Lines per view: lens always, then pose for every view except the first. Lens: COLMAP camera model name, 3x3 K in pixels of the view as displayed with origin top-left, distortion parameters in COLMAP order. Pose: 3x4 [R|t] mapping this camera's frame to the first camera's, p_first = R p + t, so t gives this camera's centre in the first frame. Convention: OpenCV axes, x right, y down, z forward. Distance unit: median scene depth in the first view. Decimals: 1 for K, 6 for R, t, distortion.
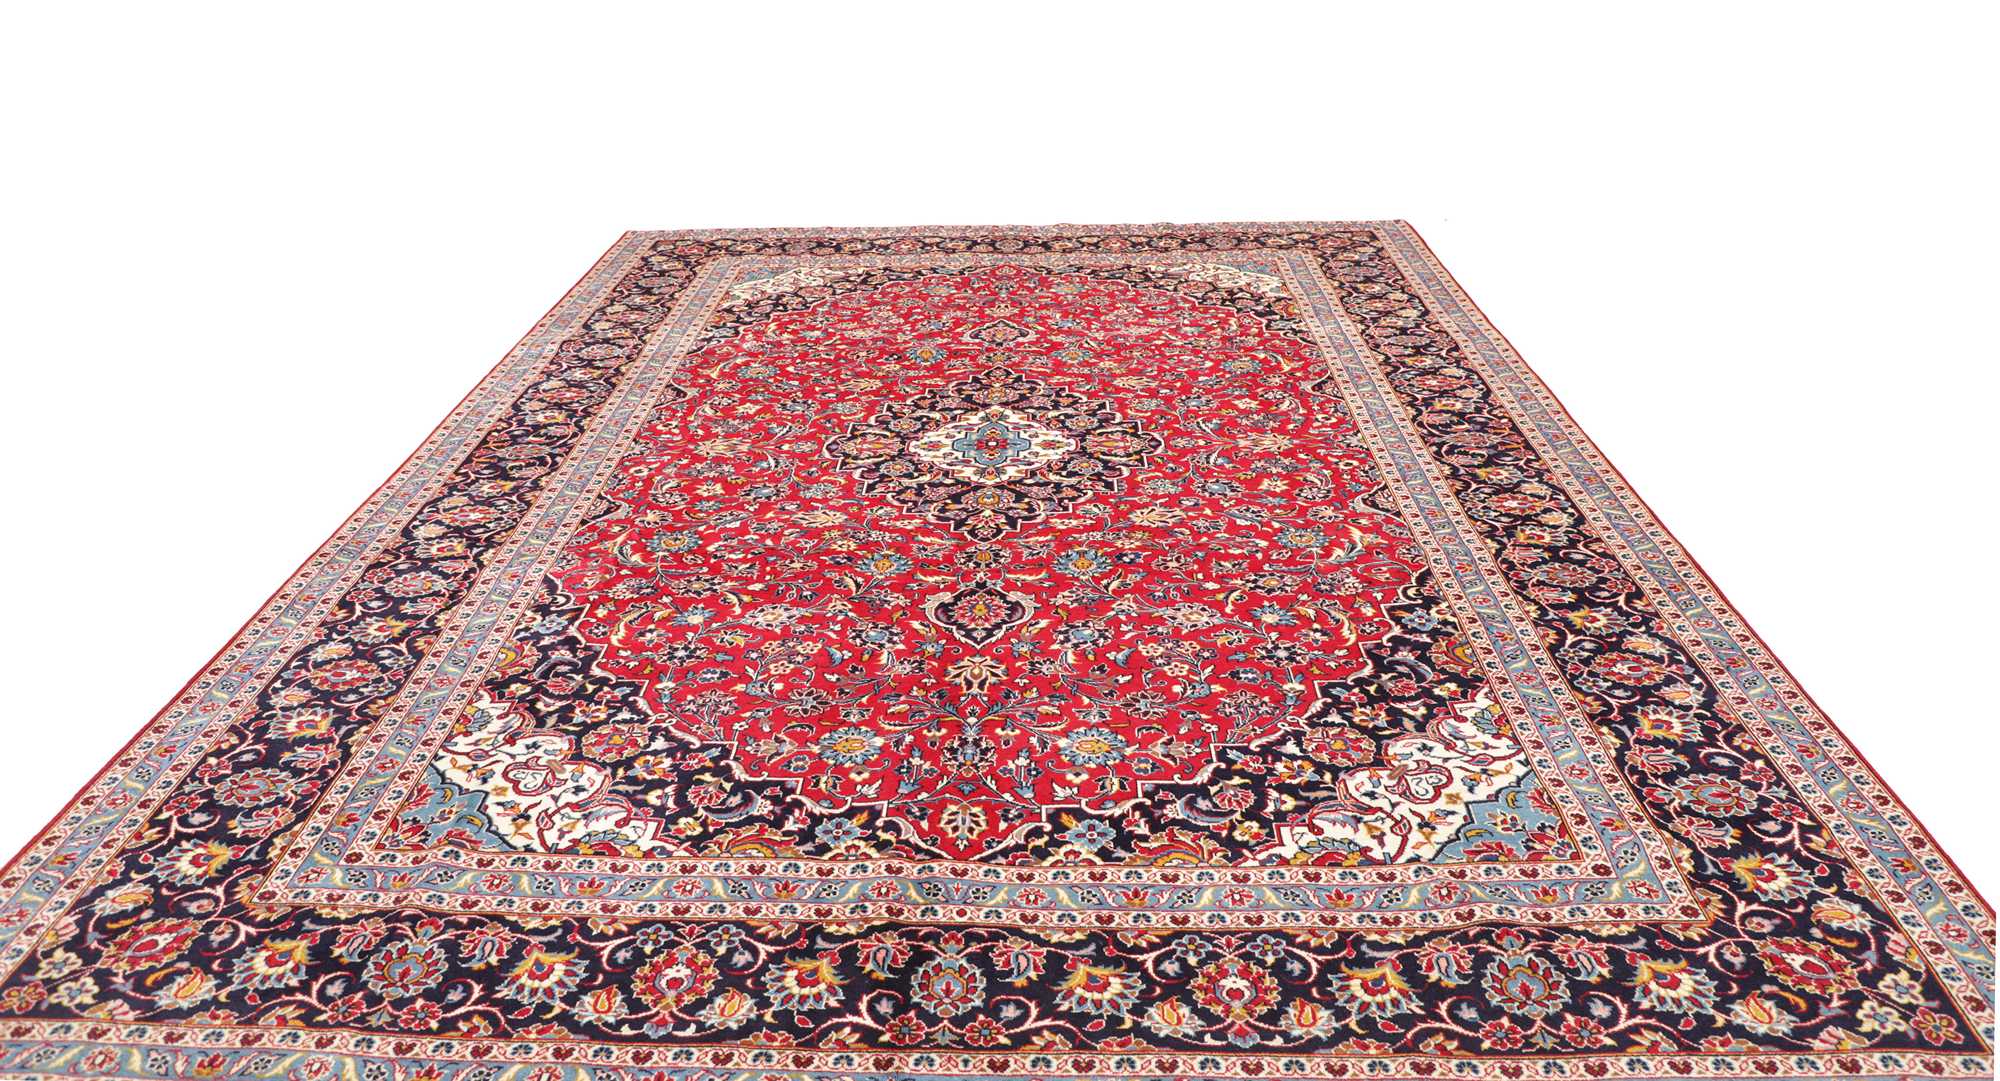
lens RADIAL K [[1417.8, 0, 1006.0], [0, 1417.8, 423.8], [0, 0, 1]] dist [-0.069178, 0.036701]
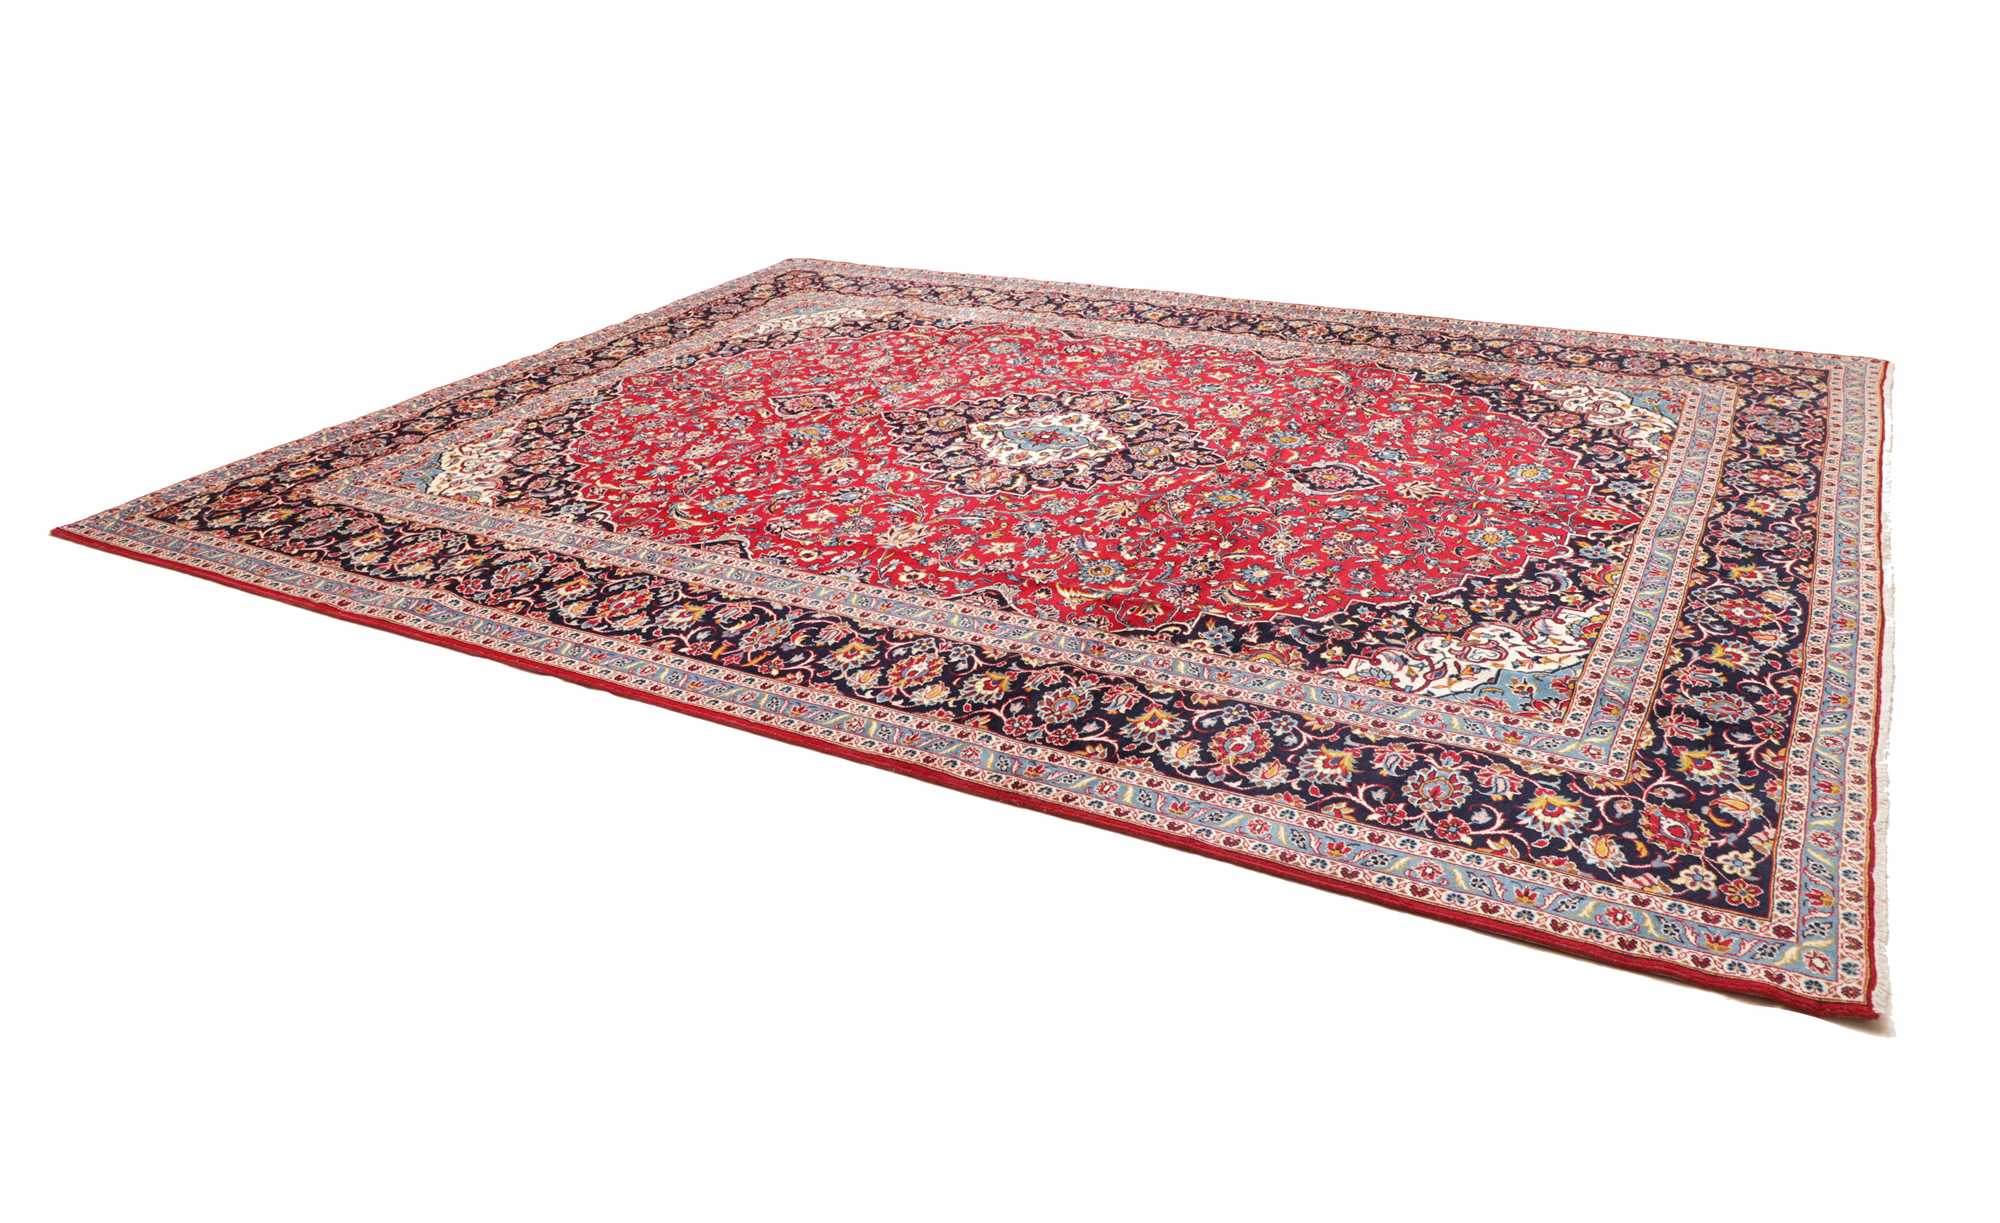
lens RADIAL K [[1508.9, 0, 1082.0], [0, 1508.9, 431.9], [0, 0, 1]] dist [-0.066577, 0.029447]
pose [[0.408356, -0.295894, 0.863534, -1.055177], [0.390670, 0.911640, 0.127634, -0.133081], [-0.824998, 0.285237, 0.487871, 0.463361]]
